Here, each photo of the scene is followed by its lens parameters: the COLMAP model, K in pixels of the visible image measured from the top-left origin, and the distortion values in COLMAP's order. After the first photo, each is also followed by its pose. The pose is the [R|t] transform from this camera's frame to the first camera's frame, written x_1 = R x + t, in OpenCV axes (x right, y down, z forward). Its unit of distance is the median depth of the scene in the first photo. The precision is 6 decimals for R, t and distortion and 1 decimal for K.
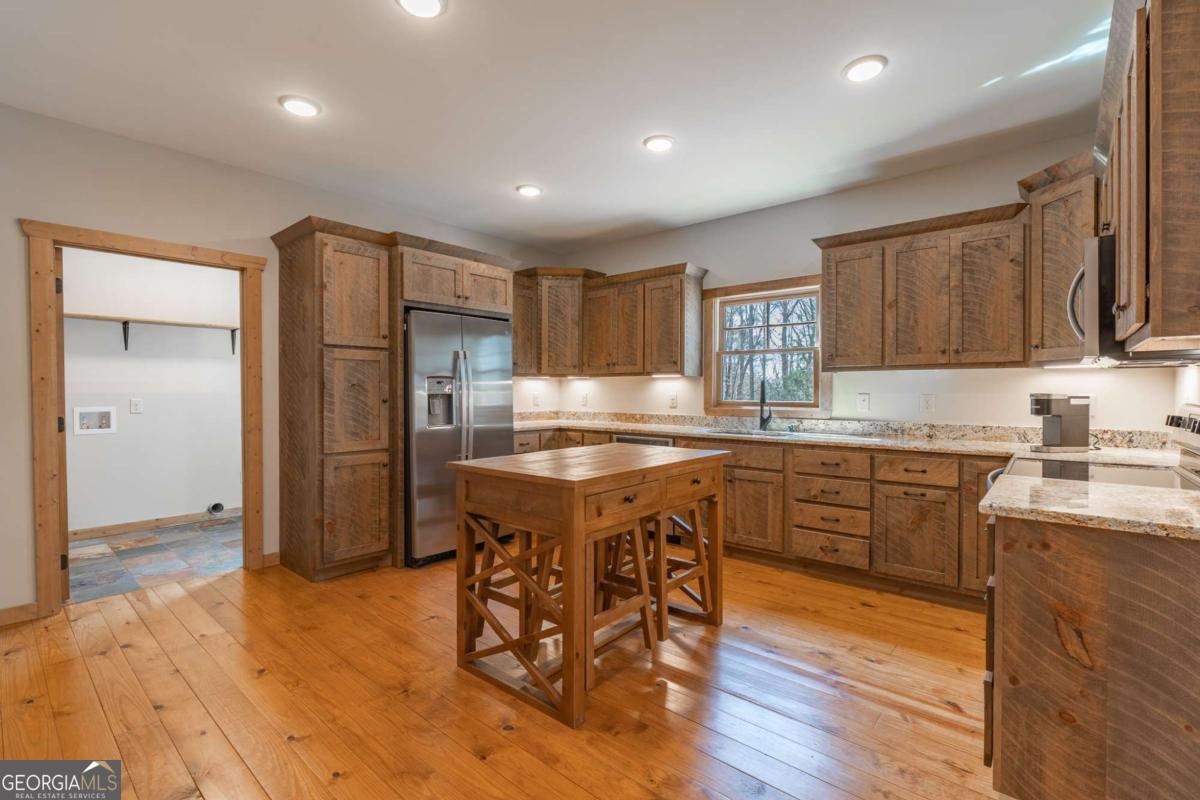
lens RADIAL K [[552.7, 0, 599.8], [0, 552.7, 391.2], [0, 0, 1]] dist [-0.002606, 0.000295]
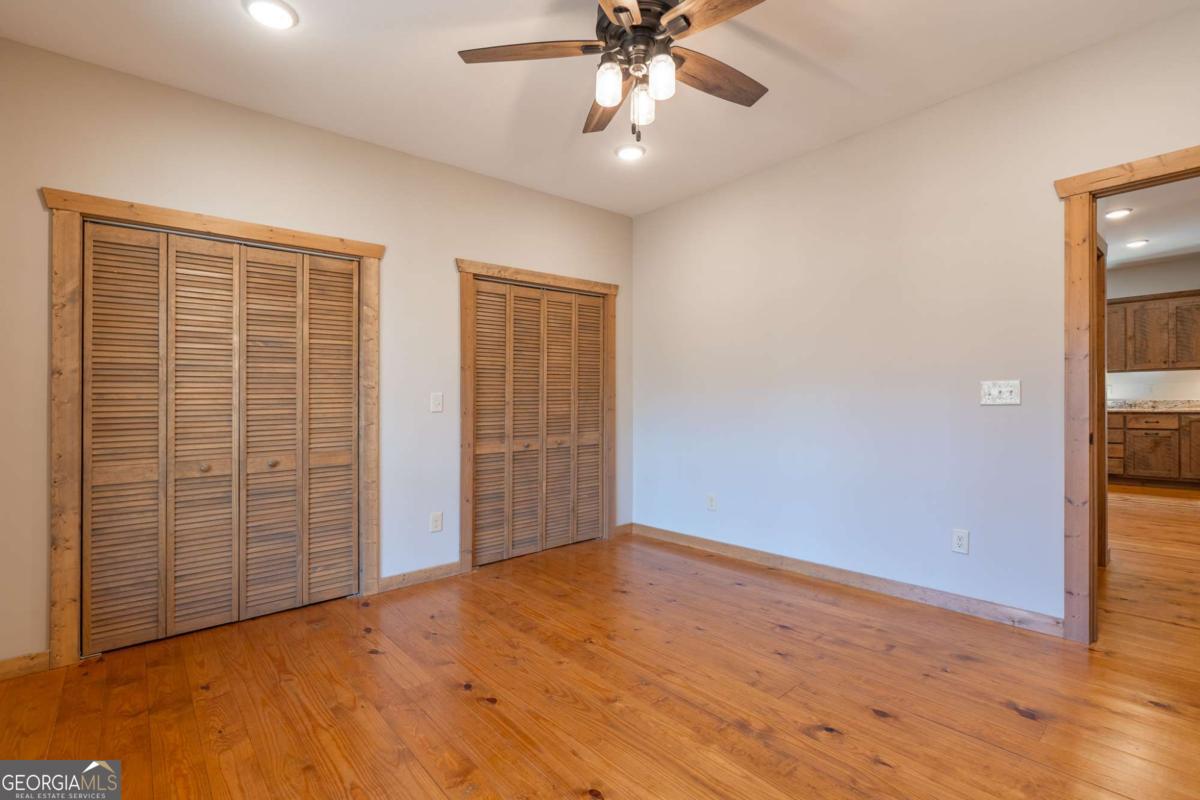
lens RADIAL K [[552.7, 0, 597.3], [0, 552.7, 399.9], [0, 0, 1]] dist [-0.002606, 0.000295]
pose [[0.988639, -0.016305, -0.149422, -1.008603], [0.016955, 0.999852, 0.003078, 0.020509], [0.149349, -0.005577, 0.988769, -1.153849]]
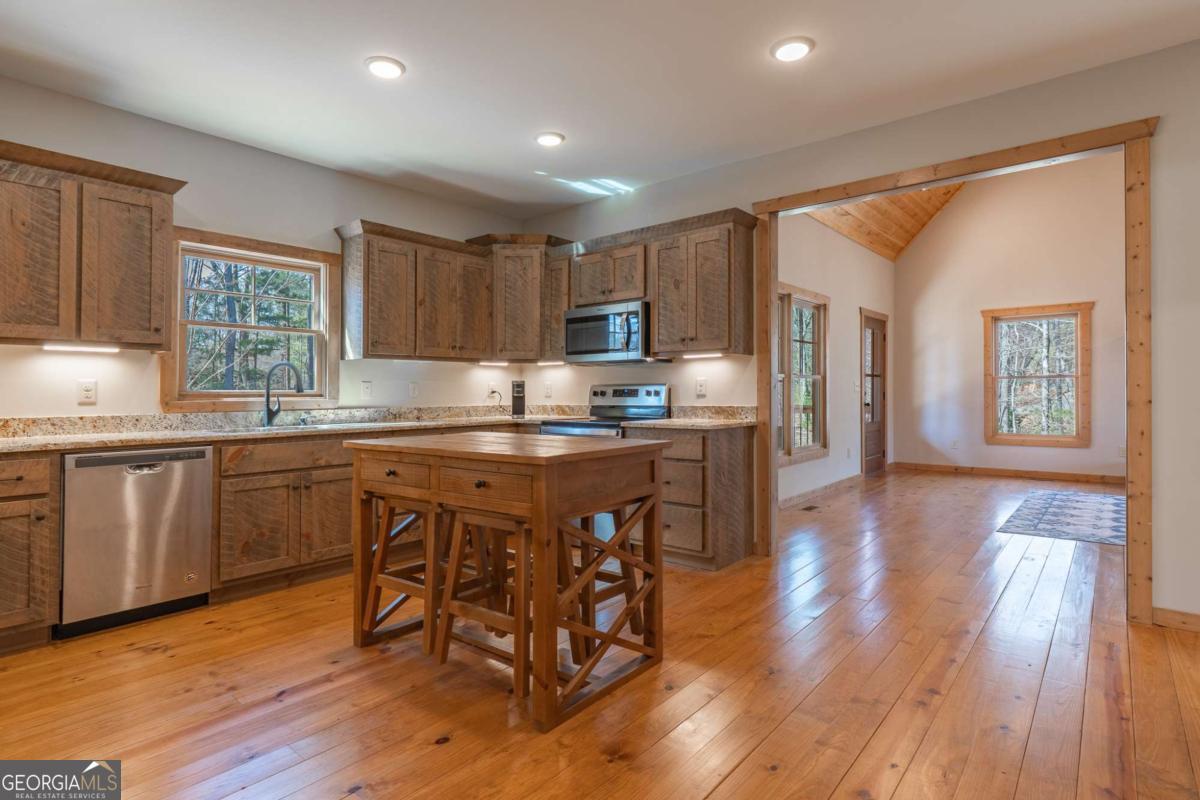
lens RADIAL K [[623.4, 0, 597.7], [0, 623.4, 395.5], [0, 0, 1]] dist [0.002542, 0.000106]
pose [[-0.017435, -0.010370, 0.999794, -0.761327], [0.003527, 0.999939, 0.010433, 0.022142], [-0.999842, 0.003708, -0.017397, 0.657249]]
